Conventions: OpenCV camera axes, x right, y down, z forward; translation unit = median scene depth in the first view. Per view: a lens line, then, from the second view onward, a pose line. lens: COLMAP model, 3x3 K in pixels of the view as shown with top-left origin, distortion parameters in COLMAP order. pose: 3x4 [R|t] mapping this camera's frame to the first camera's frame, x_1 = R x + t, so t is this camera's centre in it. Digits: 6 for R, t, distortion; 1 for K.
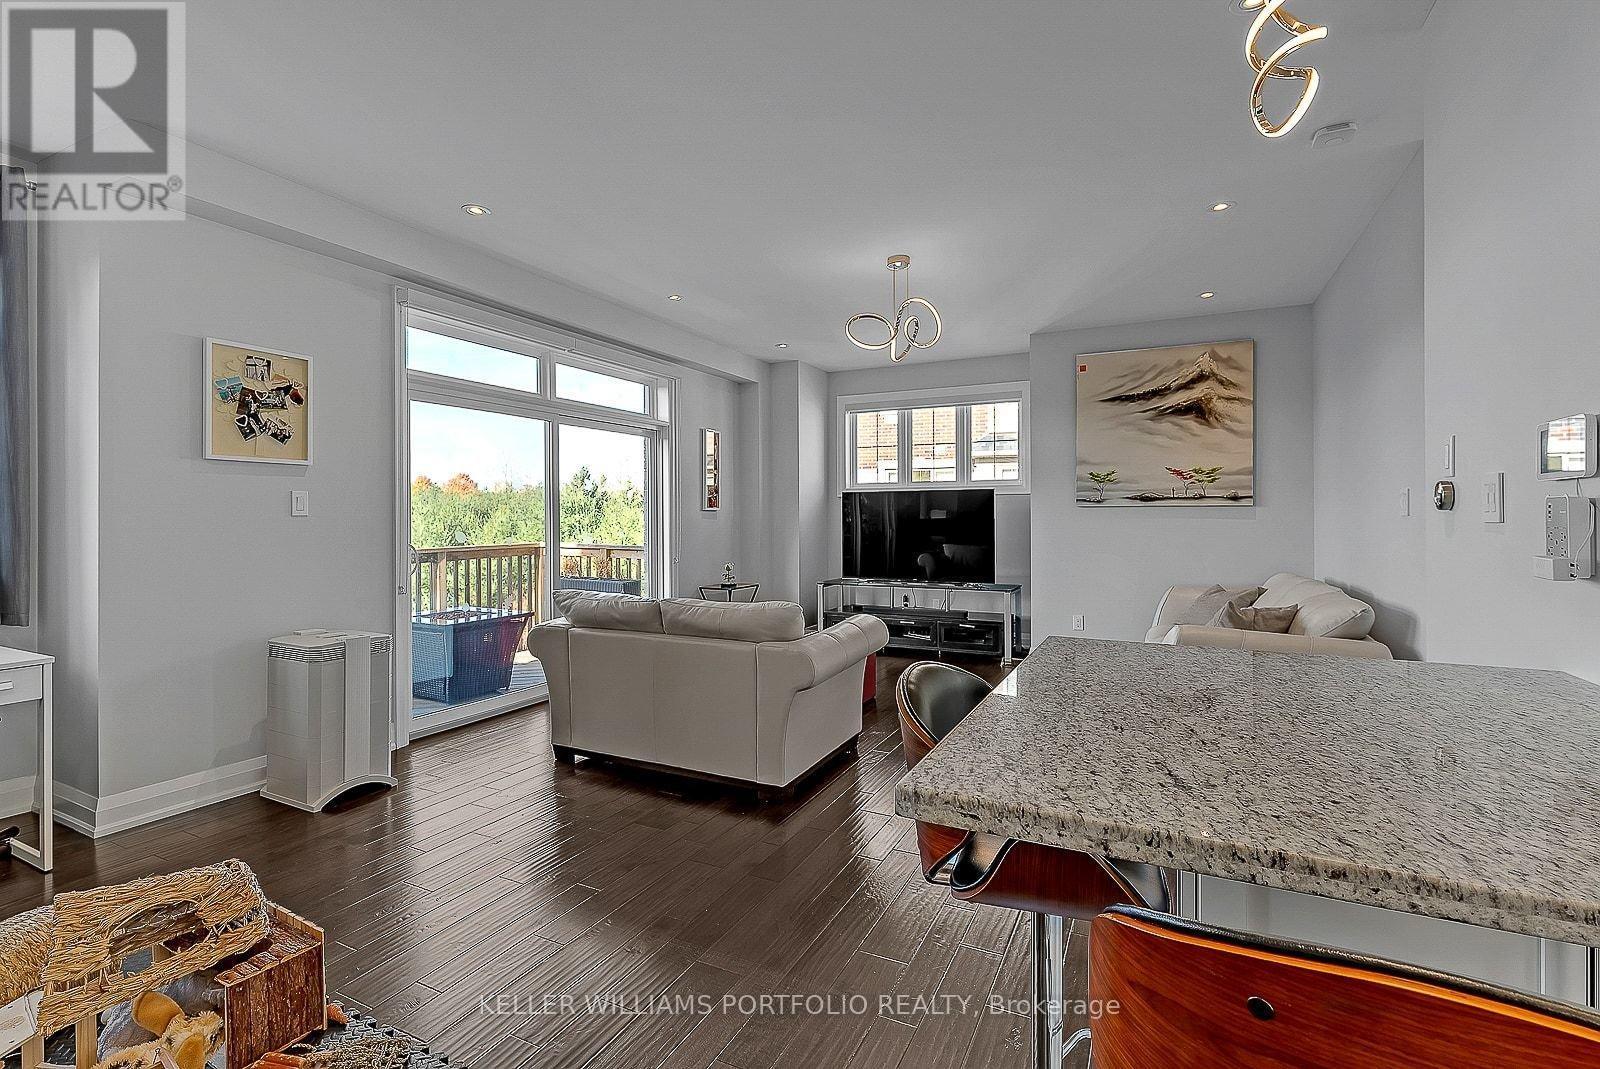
lens RADIAL K [[728.3, 0, 798.3], [0, 728.3, 521.8], [0, 0, 1]] dist [-0.005836, 0.000068]
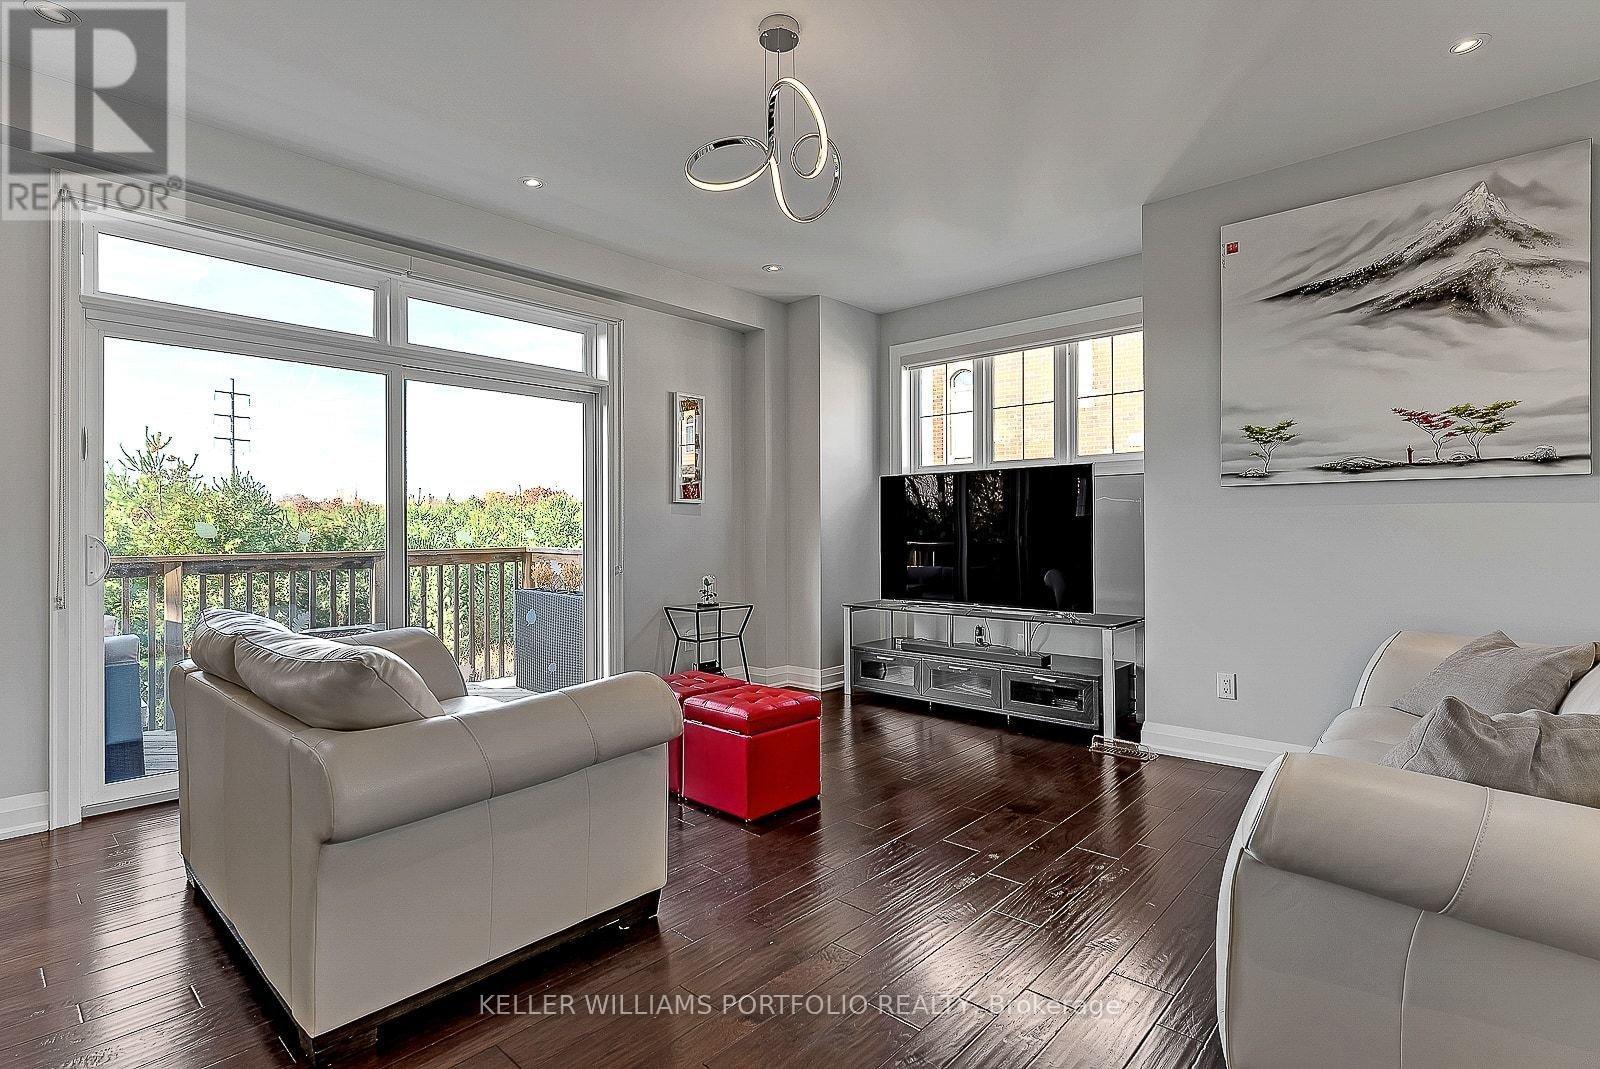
lens RADIAL K [[778.3, 0, 792.8], [0, 778.3, 530.3], [0, 0, 1]] dist [-0.000531, -0.000159]
pose [[0.962771, -0.000499, -0.270319, 0.230690], [-0.000603, 0.999992, -0.003992, 0.017959], [0.270319, 0.004006, 0.962763, 0.321660]]
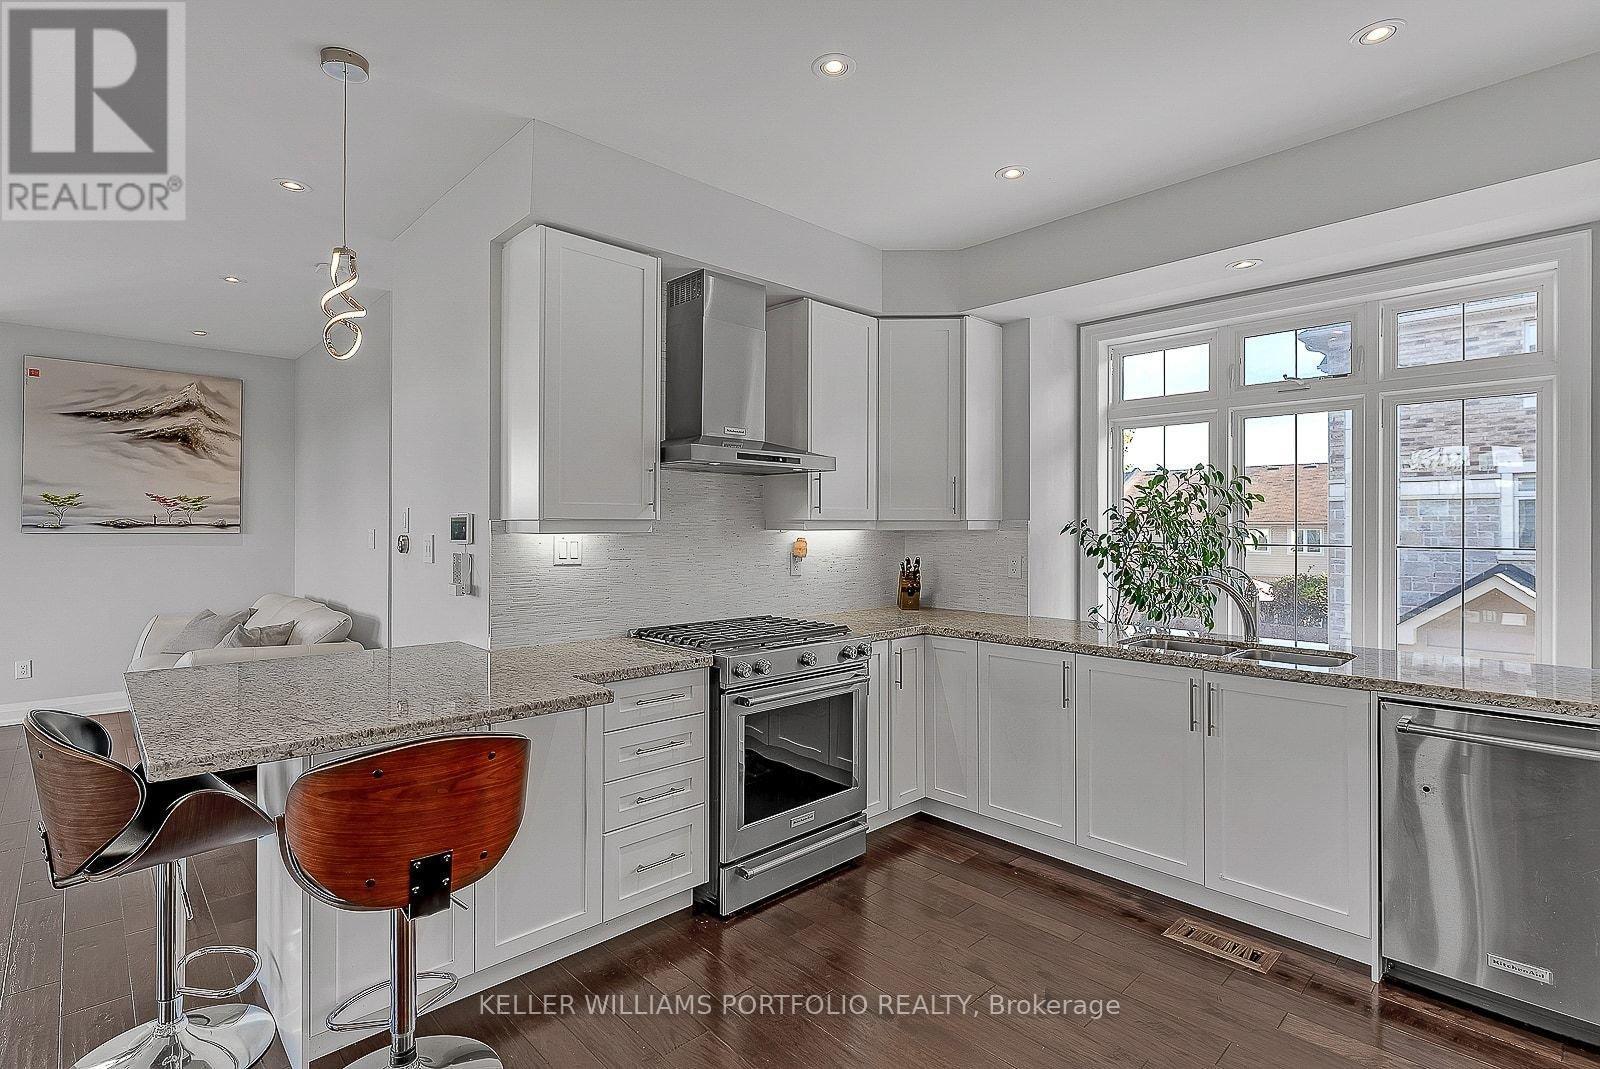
lens RADIAL K [[778.3, 0, 805.3], [0, 778.3, 520.8], [0, 0, 1]] dist [-0.000531, -0.000159]
pose [[0.329167, 0.008347, 0.944235, -0.182455], [0.000011, 0.999961, -0.008844, -0.028860], [-0.944272, 0.002922, 0.329154, -0.168701]]
